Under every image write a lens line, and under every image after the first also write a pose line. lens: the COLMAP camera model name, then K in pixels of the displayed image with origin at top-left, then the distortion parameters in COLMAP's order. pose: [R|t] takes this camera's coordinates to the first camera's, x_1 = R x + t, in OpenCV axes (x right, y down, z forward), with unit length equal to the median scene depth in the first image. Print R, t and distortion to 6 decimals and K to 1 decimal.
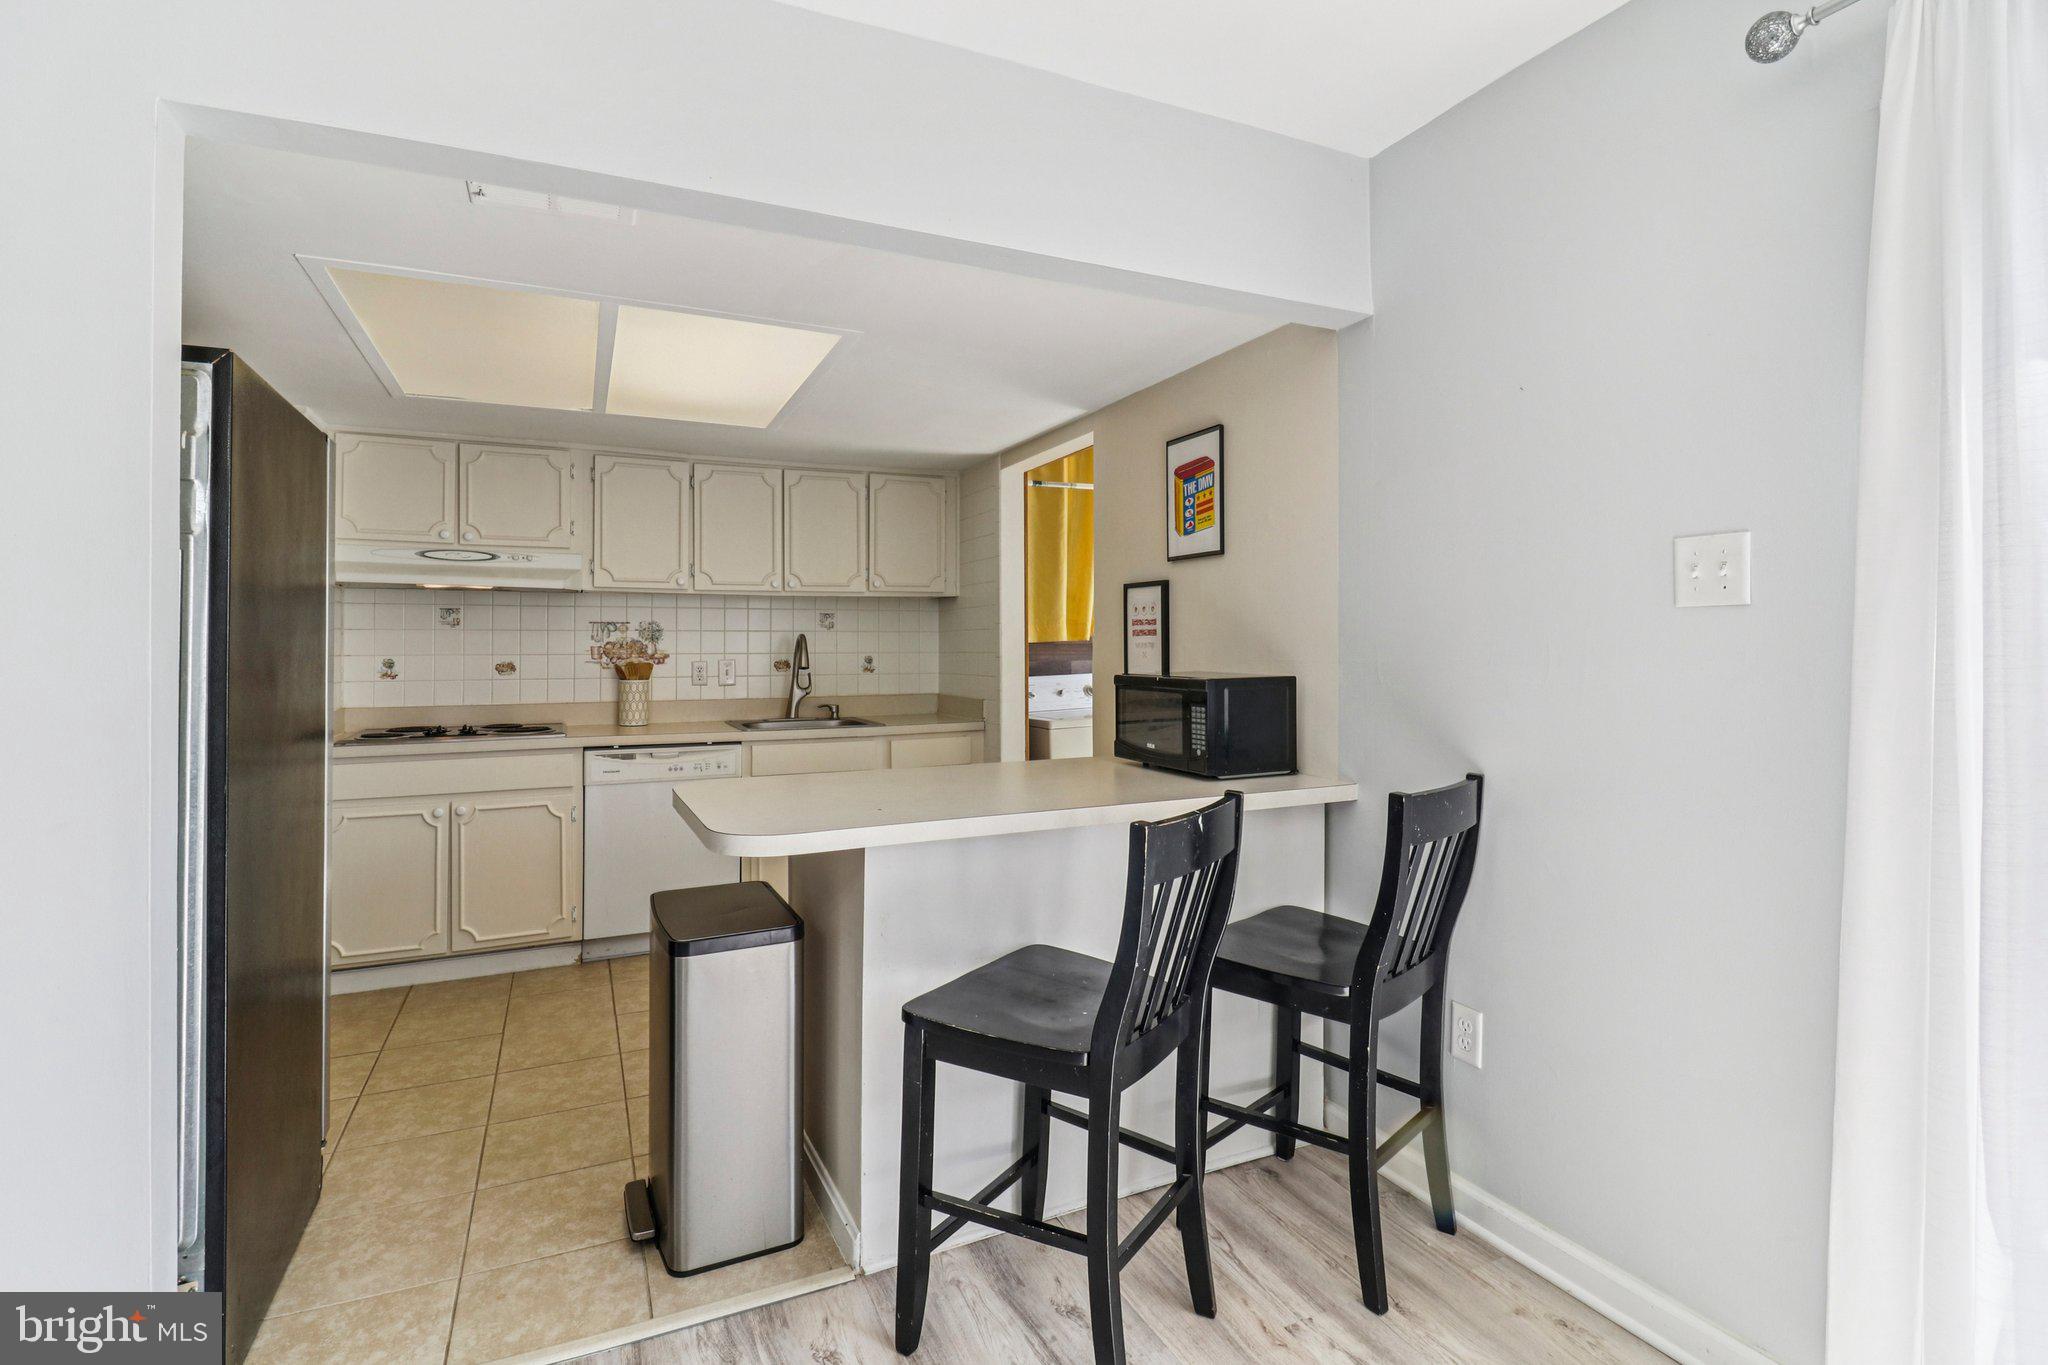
lens RADIAL K [[971.1, 0, 1013.8], [0, 971.1, 642.3], [0, 0, 1]] dist [-0.005668, -0.009045]
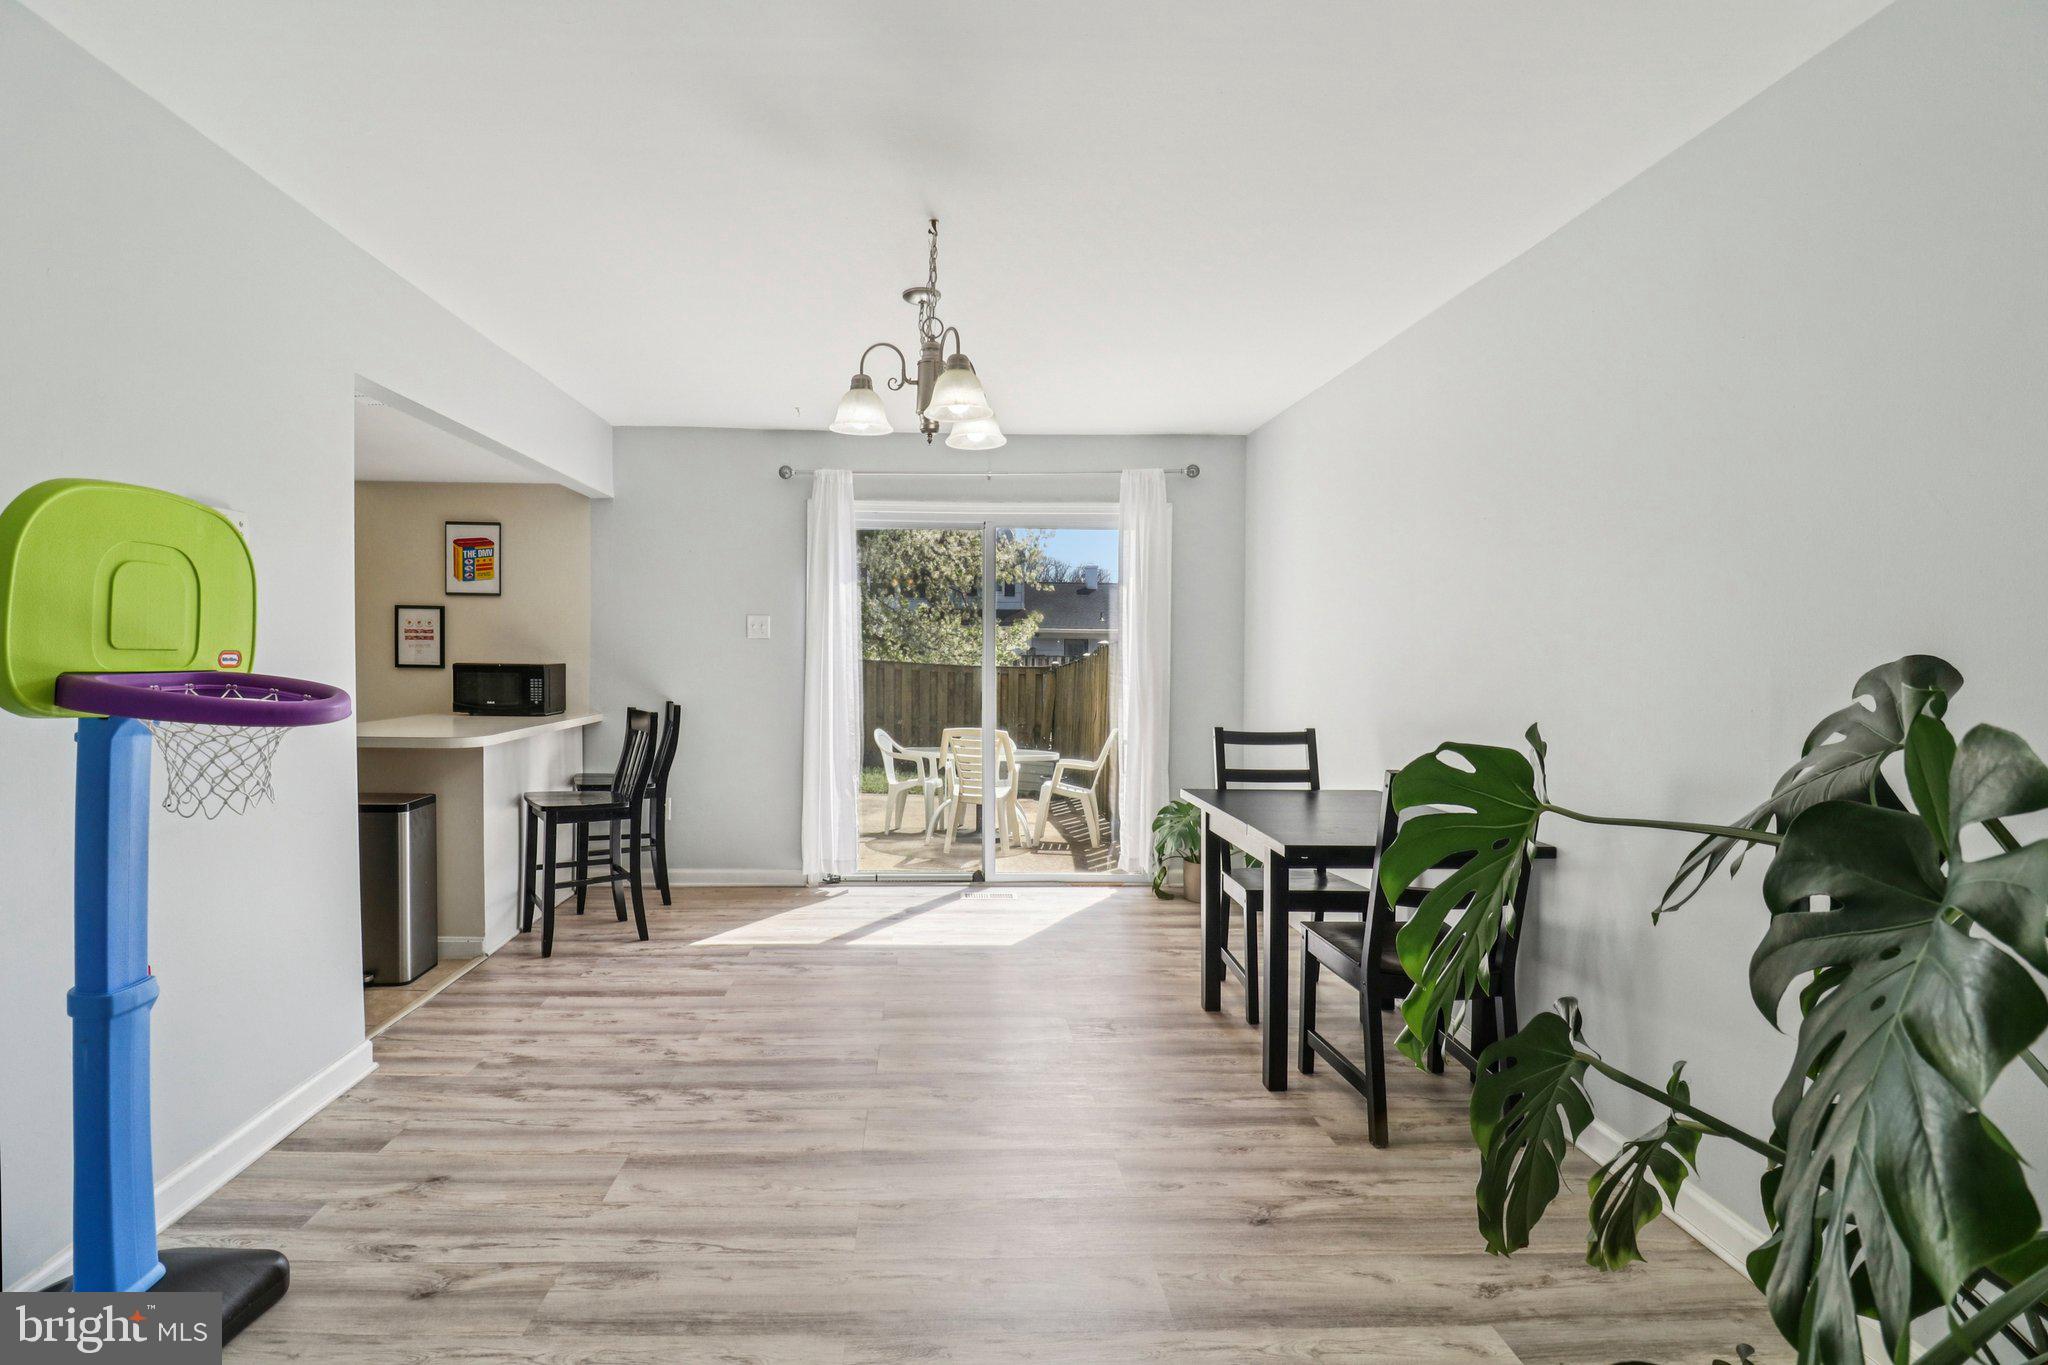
lens RADIAL K [[971.1, 0, 959.1], [0, 971.1, 692.1], [0, 0, 1]] dist [-0.005668, -0.009045]
pose [[0.383163, -0.030763, 0.923168, -0.839150], [-0.017396, 0.999028, 0.040511, -0.001055], [-0.923517, -0.031581, 0.382255, -0.349448]]
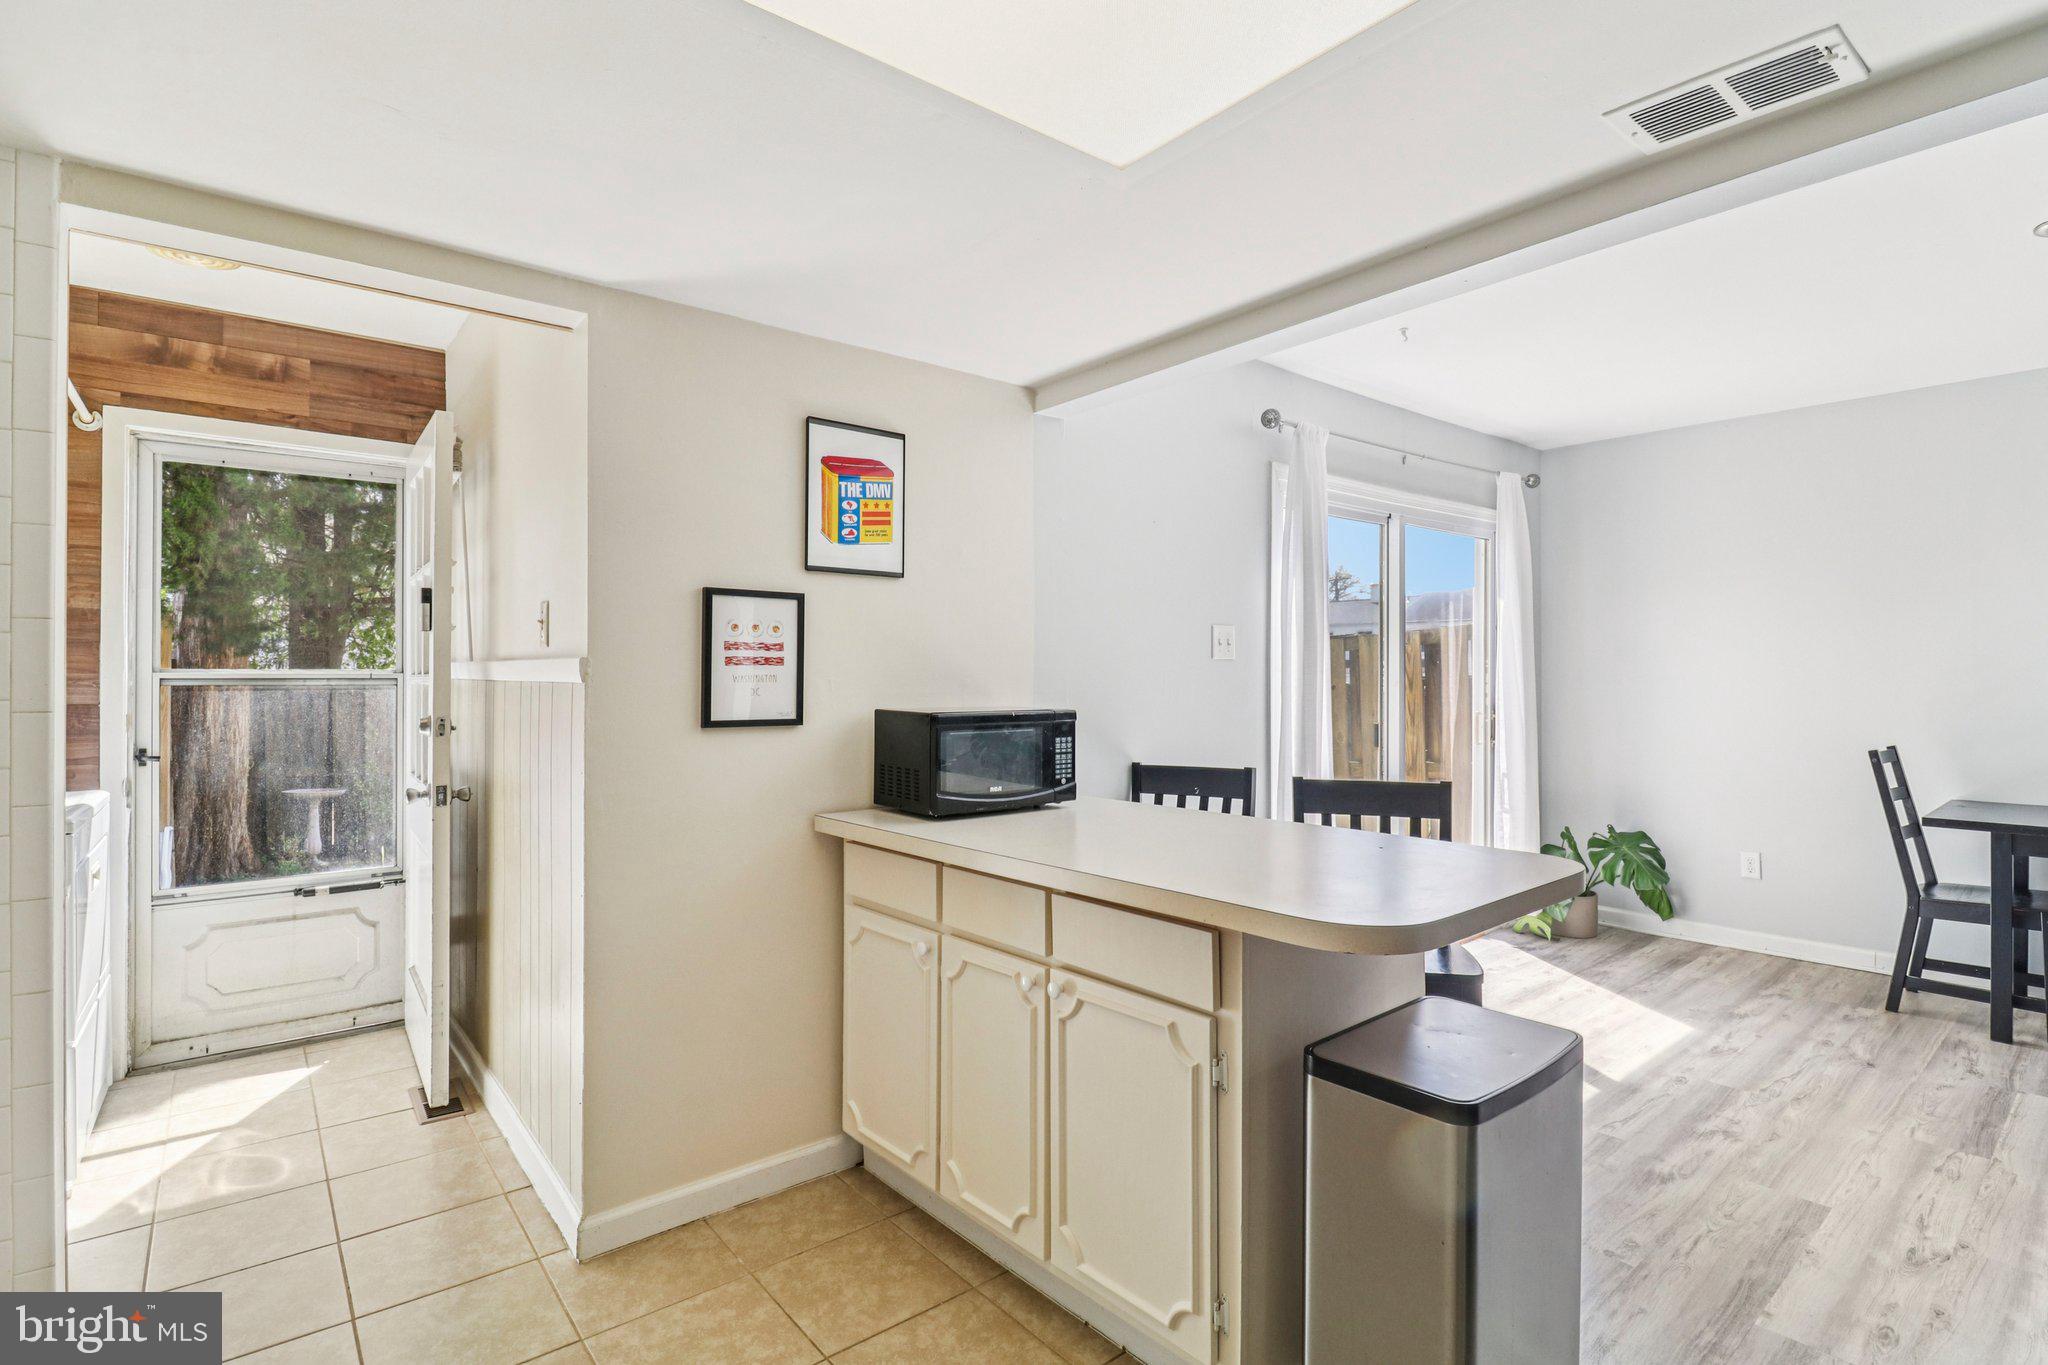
lens RADIAL K [[971.1, 0, 1015.7], [0, 971.1, 681.6], [0, 0, 1]] dist [-0.005668, -0.009045]
pose [[-0.249675, 0.001382, 0.968329, -0.521457], [0.001668, 0.999998, -0.000997, 0.005430], [-0.968328, 0.001367, -0.249677, 0.849857]]
